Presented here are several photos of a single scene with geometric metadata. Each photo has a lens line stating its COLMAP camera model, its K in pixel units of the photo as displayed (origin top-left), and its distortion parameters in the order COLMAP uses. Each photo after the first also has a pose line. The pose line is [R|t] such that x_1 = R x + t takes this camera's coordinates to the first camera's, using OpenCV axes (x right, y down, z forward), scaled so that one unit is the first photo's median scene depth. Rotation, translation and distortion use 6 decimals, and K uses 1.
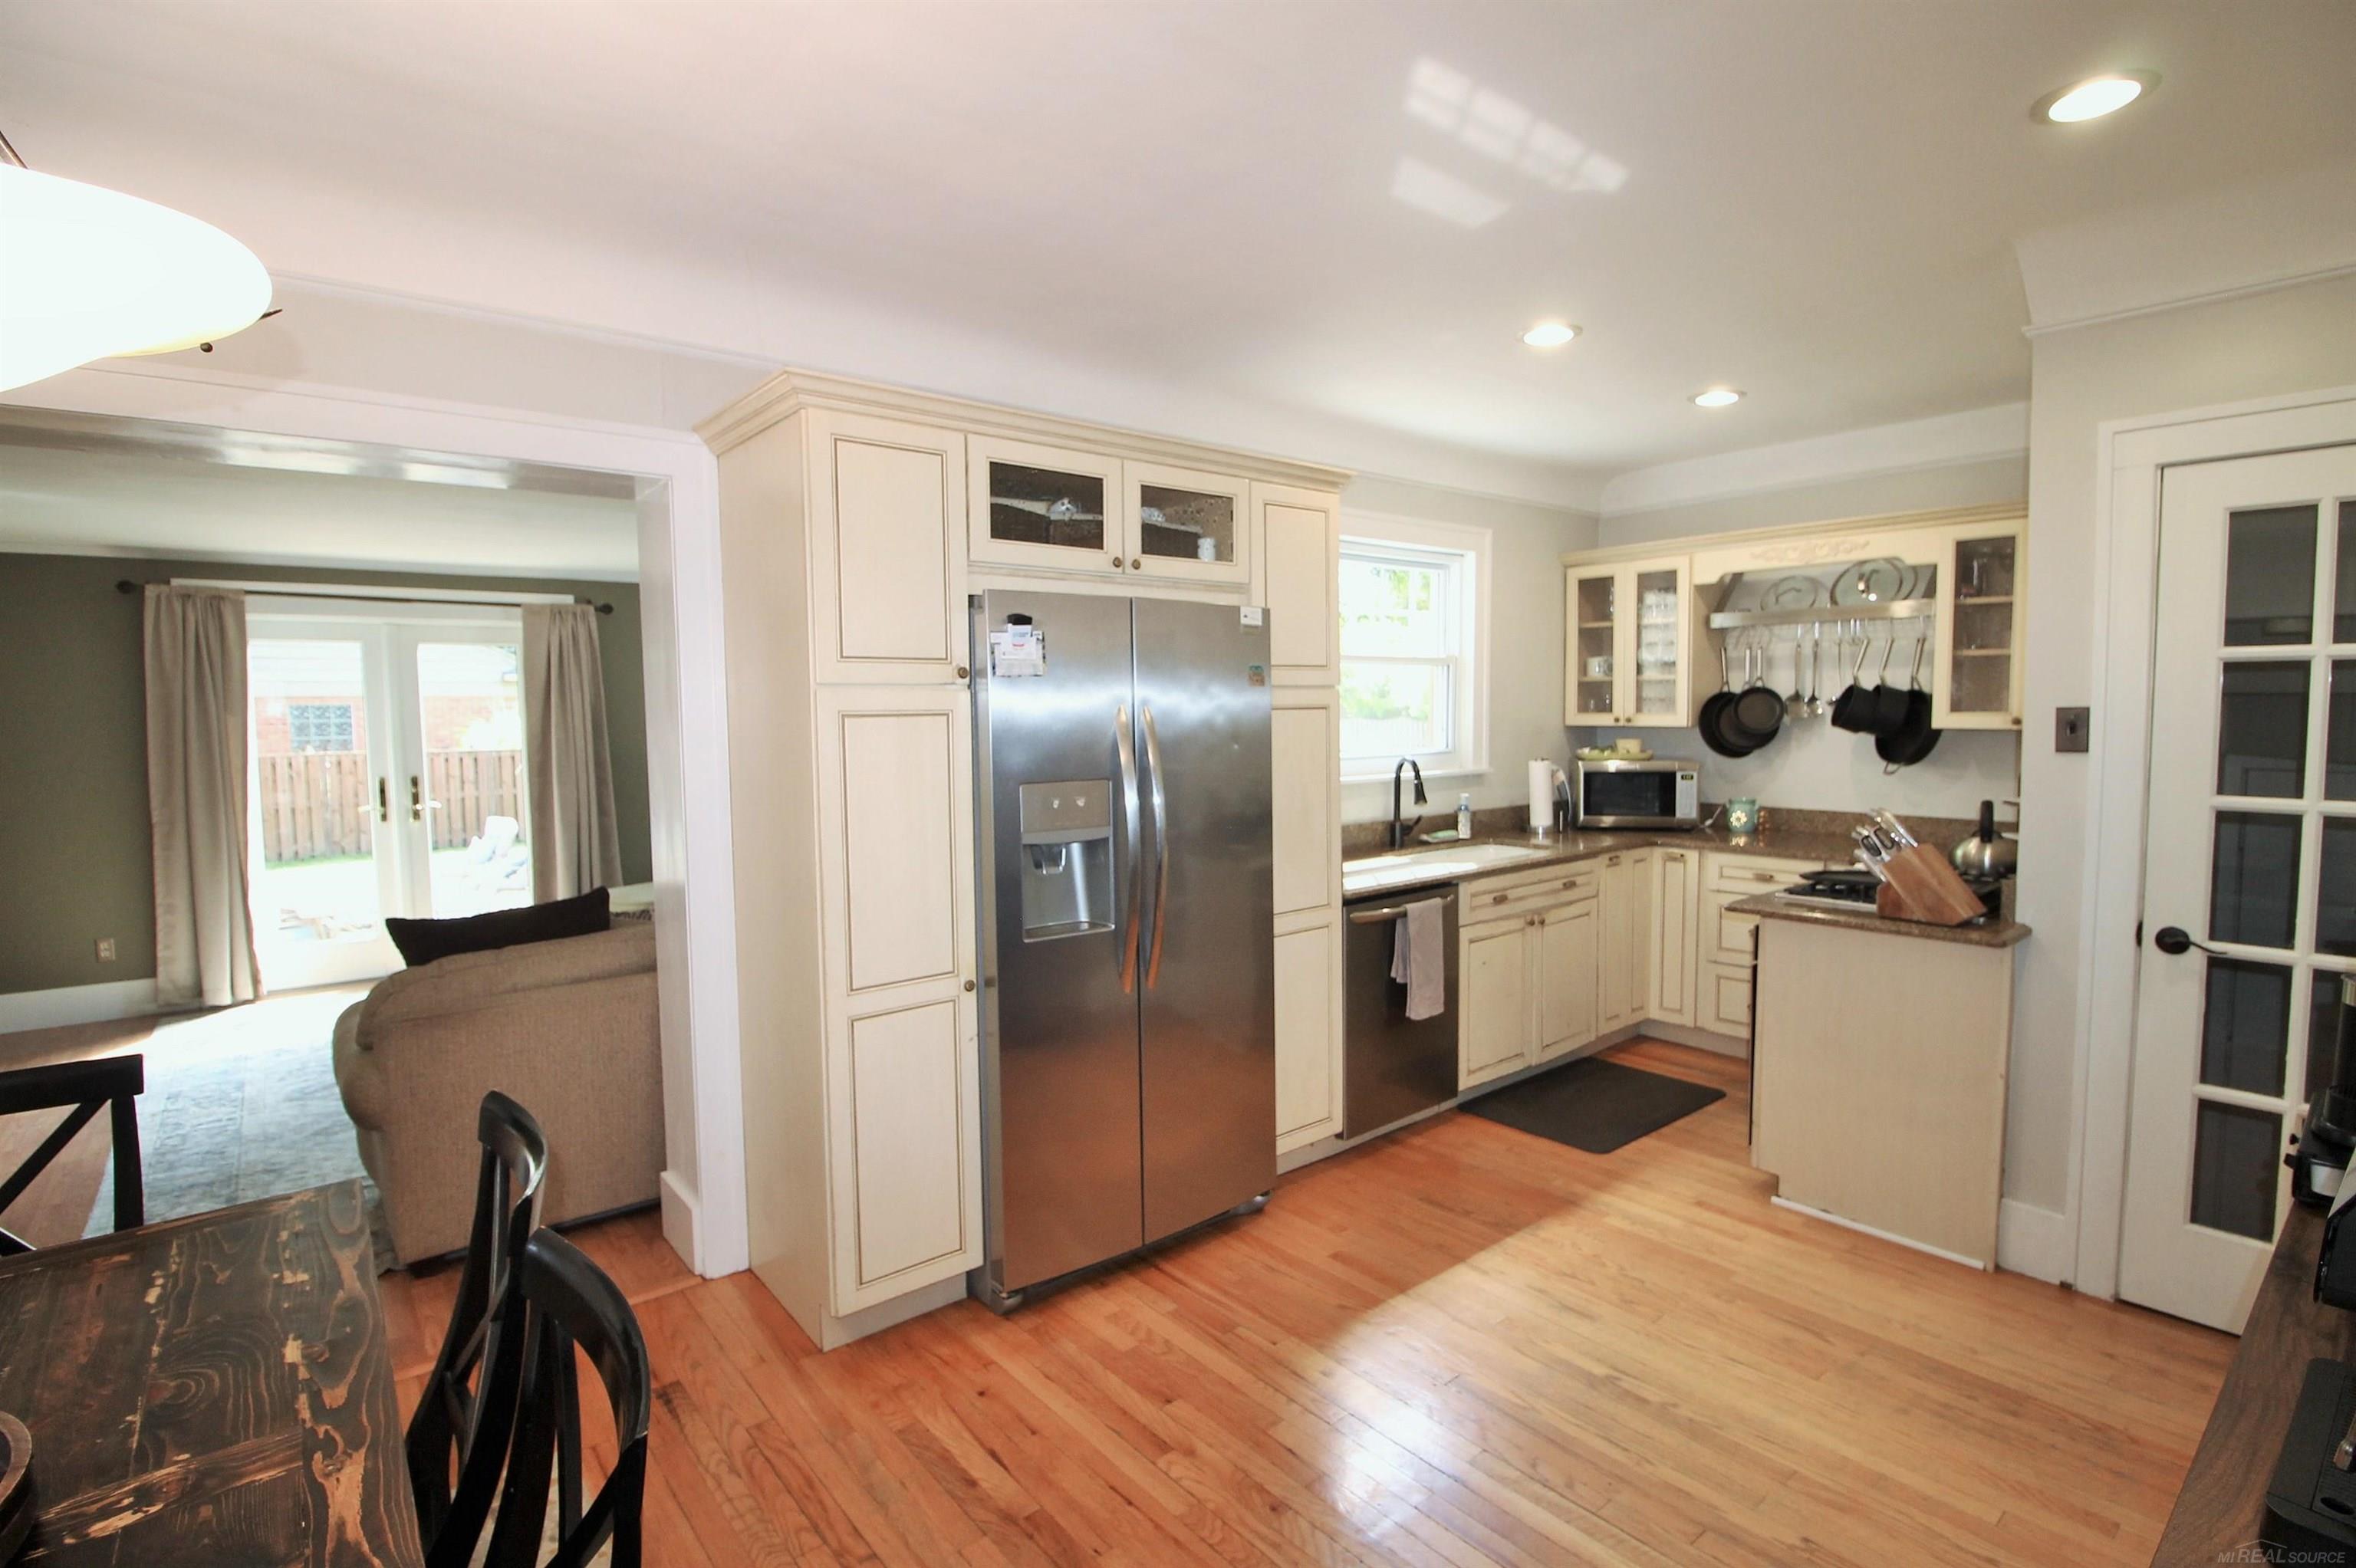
lens RADIAL K [[1112.5, 0, 1189.6], [0, 1112.5, 770.4], [0, 0, 1]] dist [0.000127, -0.014283]
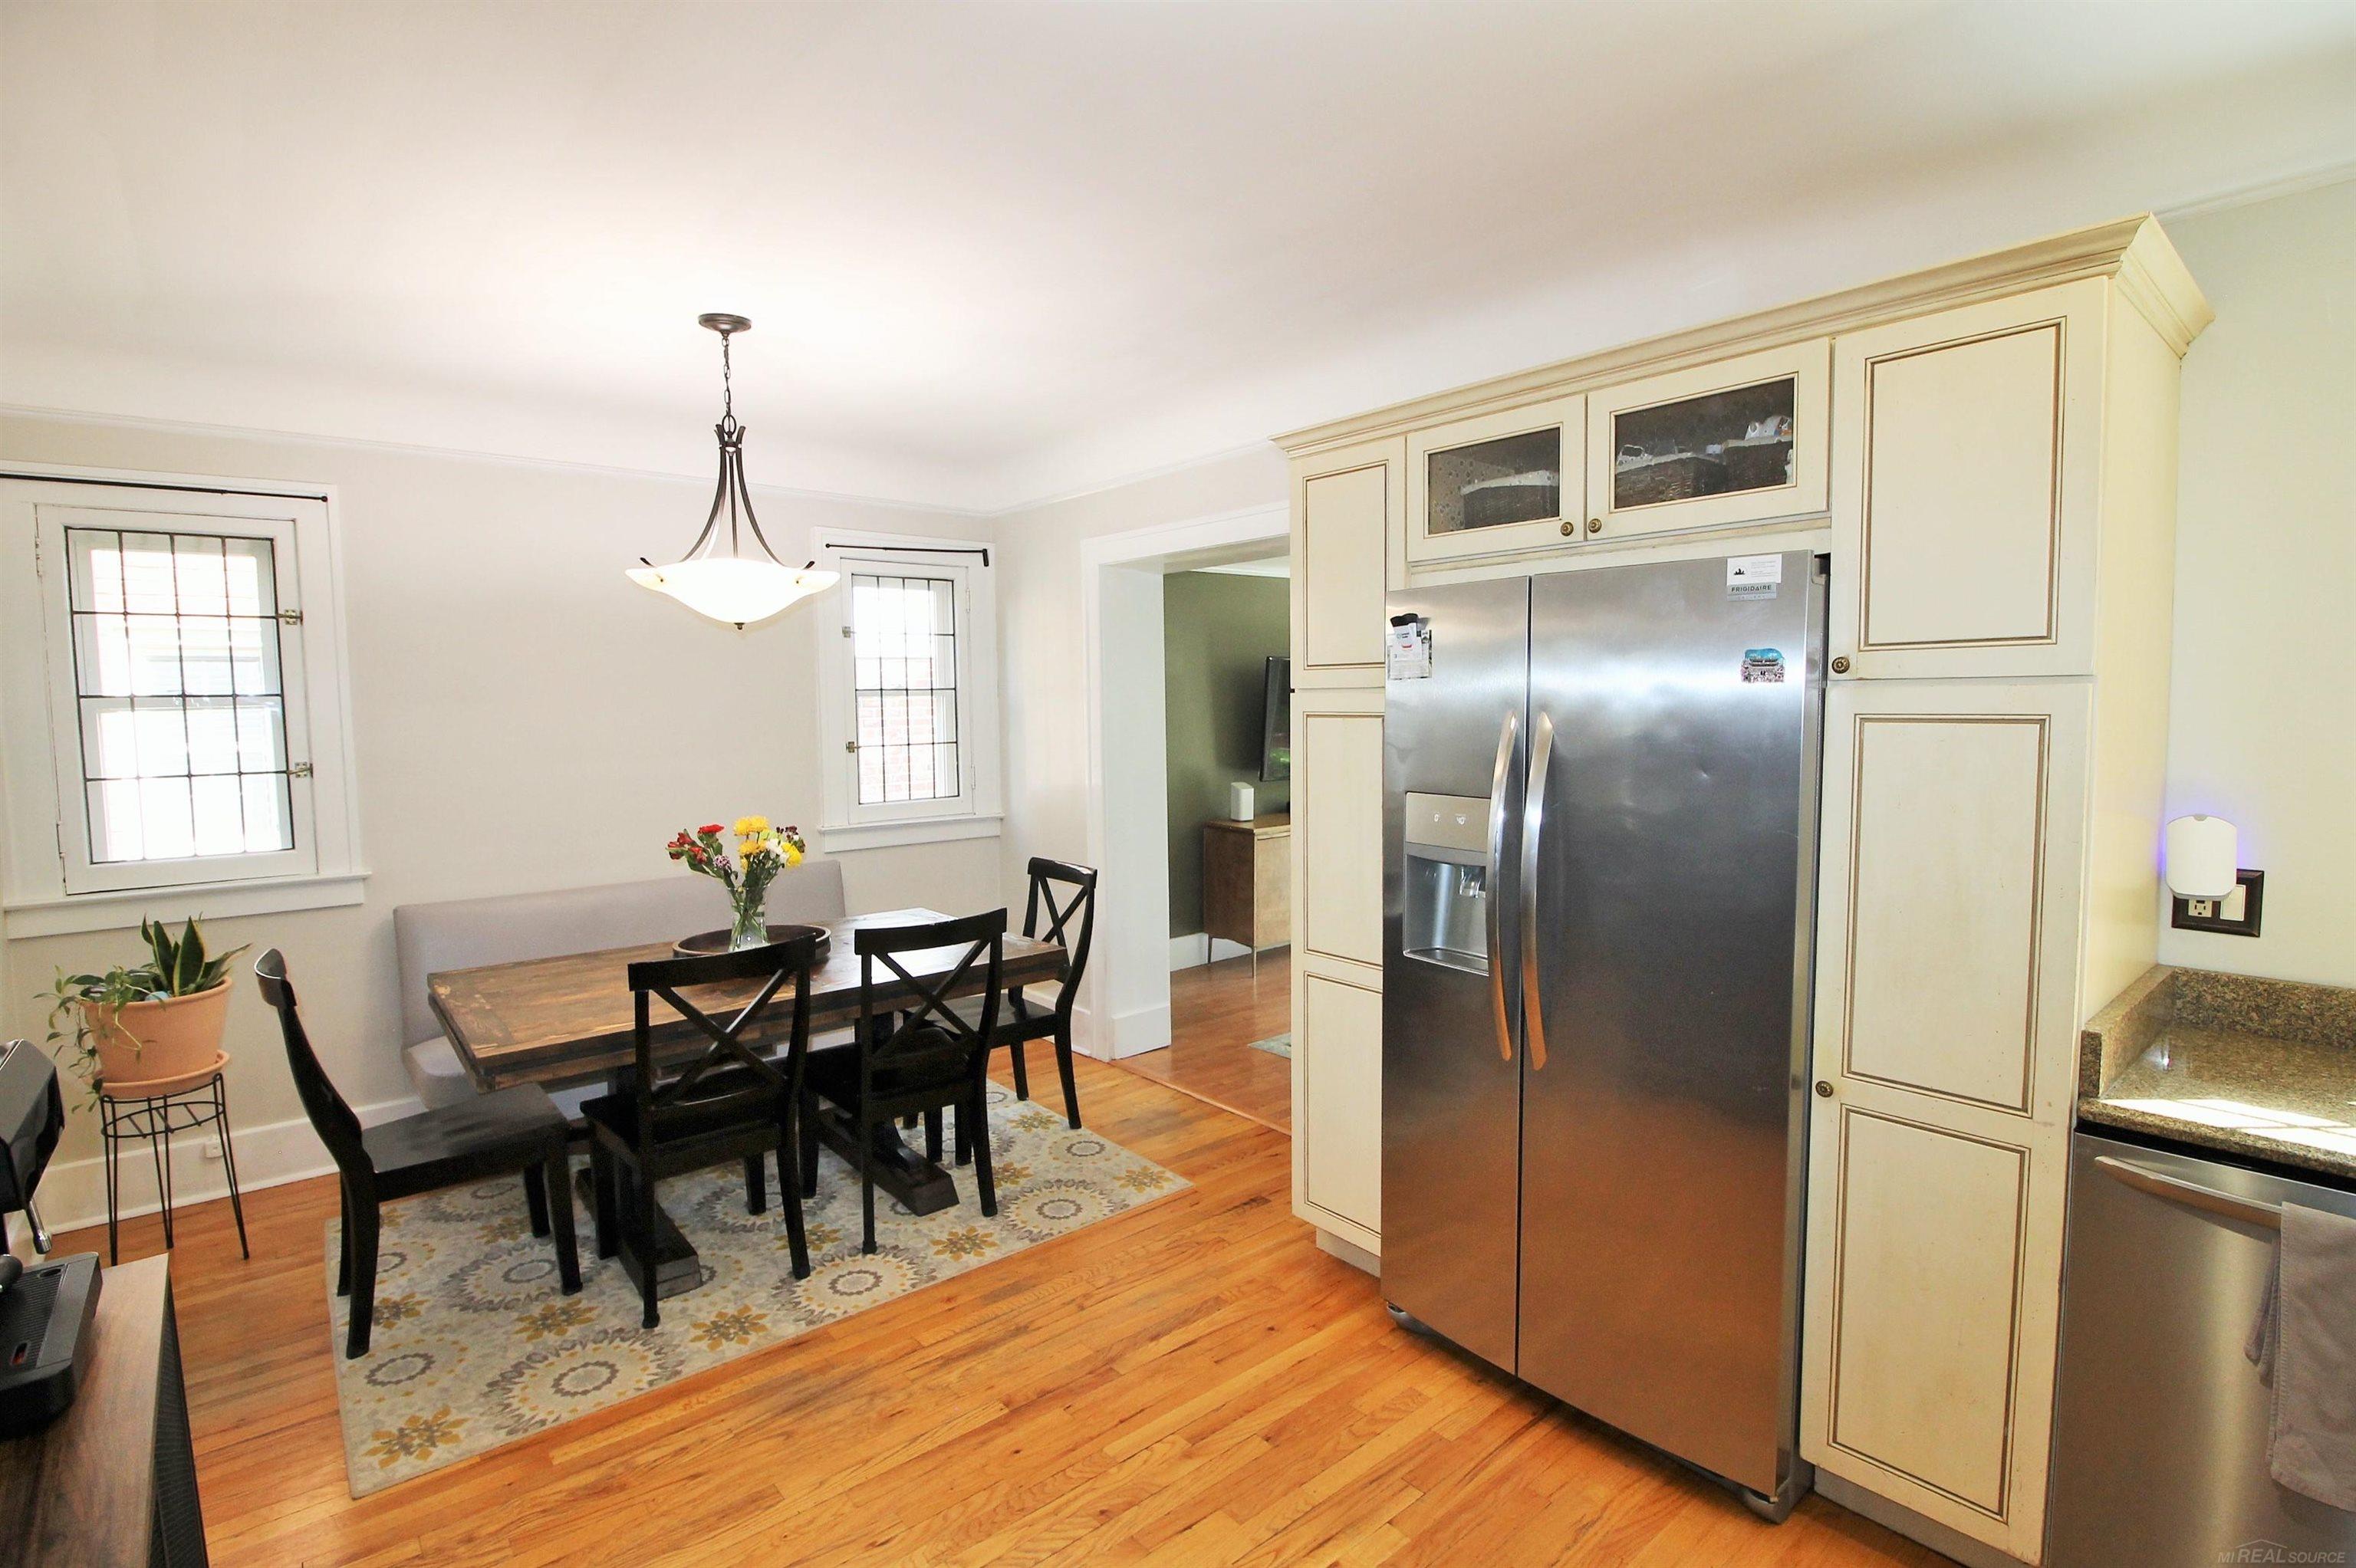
lens RADIAL K [[1112.5, 0, 1189.6], [0, 1112.5, 770.4], [0, 0, 1]] dist [0.000127, -0.014283]
pose [[0.008243, 0.074013, -0.997223, 0.786341], [-0.051608, 0.995960, 0.073492, -0.064947], [0.998633, 0.050859, 0.012029, 0.785461]]
